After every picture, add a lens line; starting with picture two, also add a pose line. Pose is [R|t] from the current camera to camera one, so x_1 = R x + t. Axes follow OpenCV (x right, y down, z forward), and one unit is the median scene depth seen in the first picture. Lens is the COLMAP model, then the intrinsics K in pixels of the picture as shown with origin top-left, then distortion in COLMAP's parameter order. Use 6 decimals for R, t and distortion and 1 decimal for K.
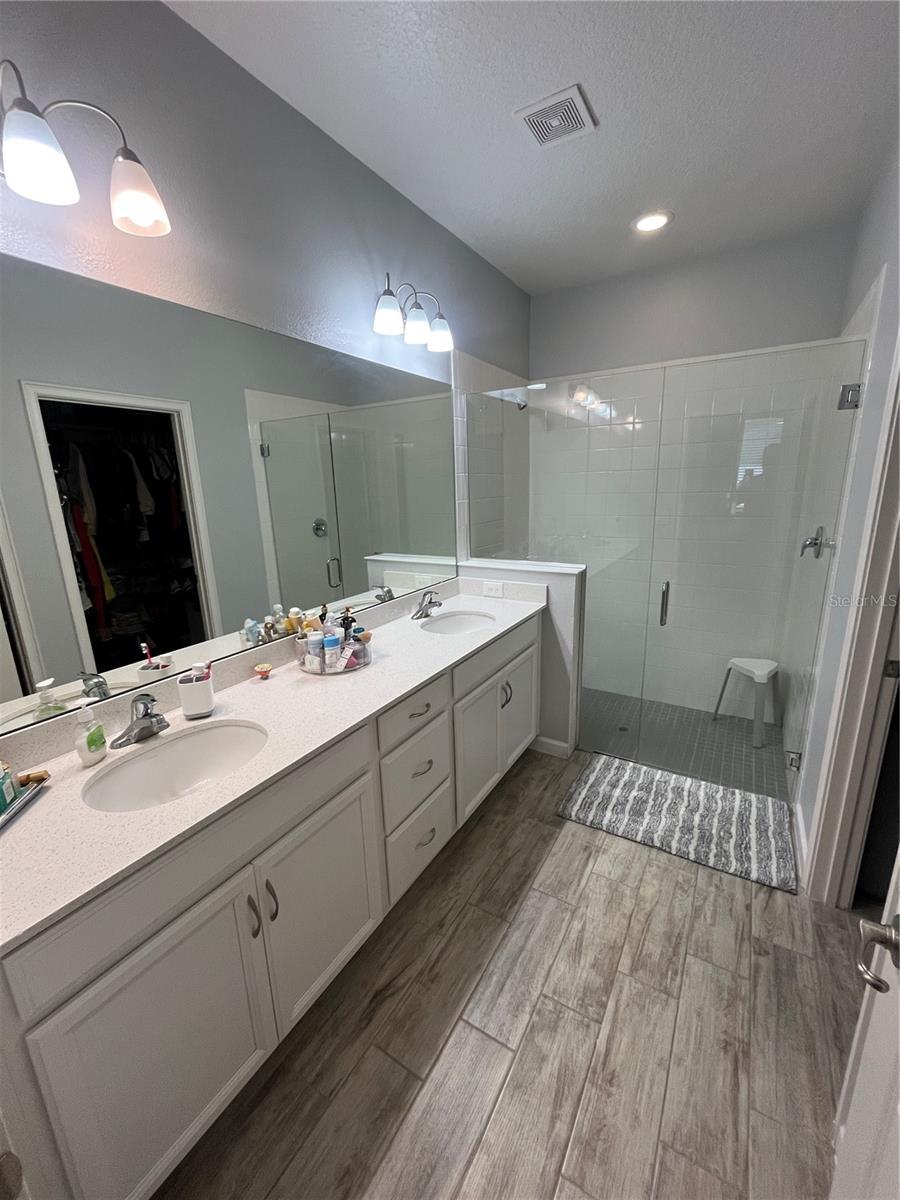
lens RADIAL K [[482.4, 0, 446.6], [0, 482.4, 602.1], [0, 0, 1]] dist [-0.004247, 0.000888]
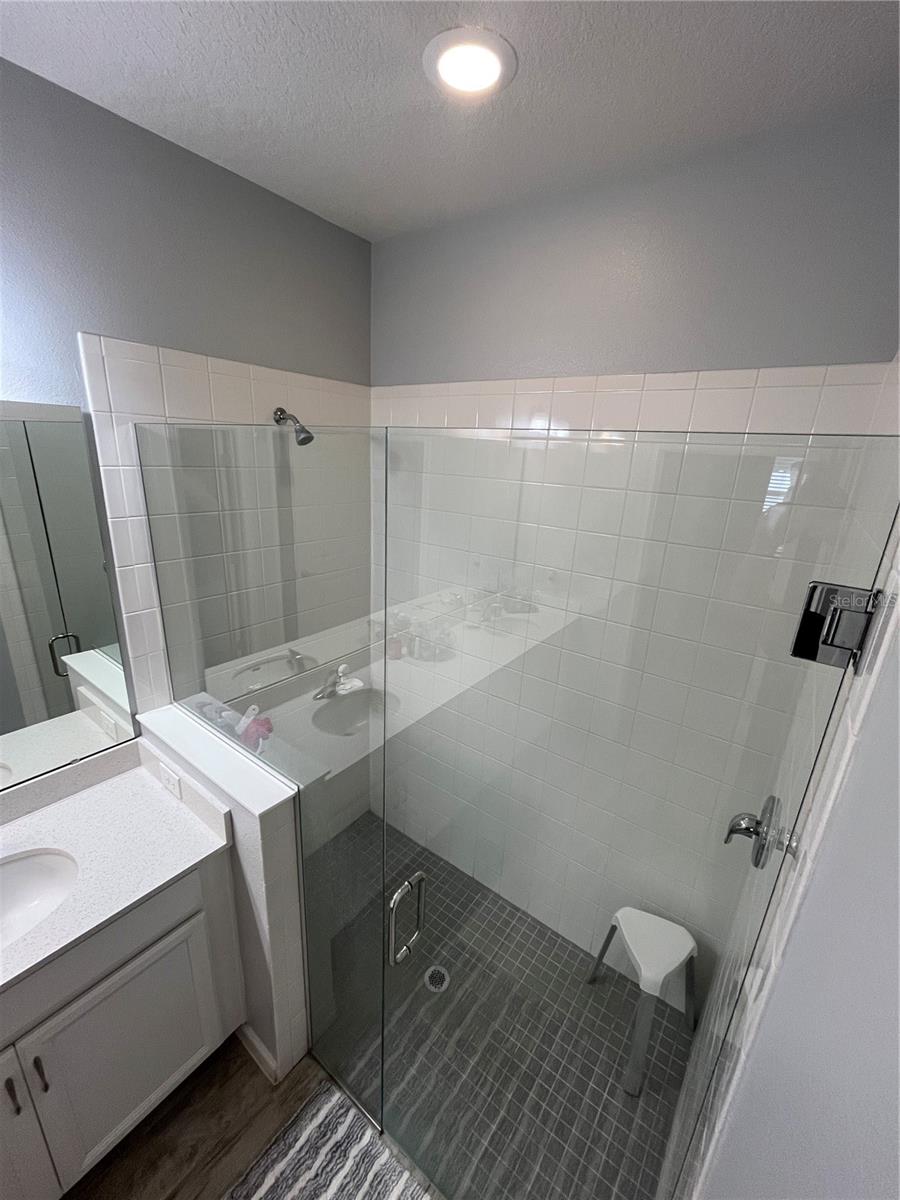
lens RADIAL K [[482.4, 0, 453.2], [0, 482.4, 594.8], [0, 0, 1]] dist [-0.004247, 0.000888]
pose [[0.993059, 0.100047, -0.061850, 0.452089], [-0.095676, 0.992948, 0.070003, -0.322986], [0.068417, -0.063599, 0.995628, 0.502012]]
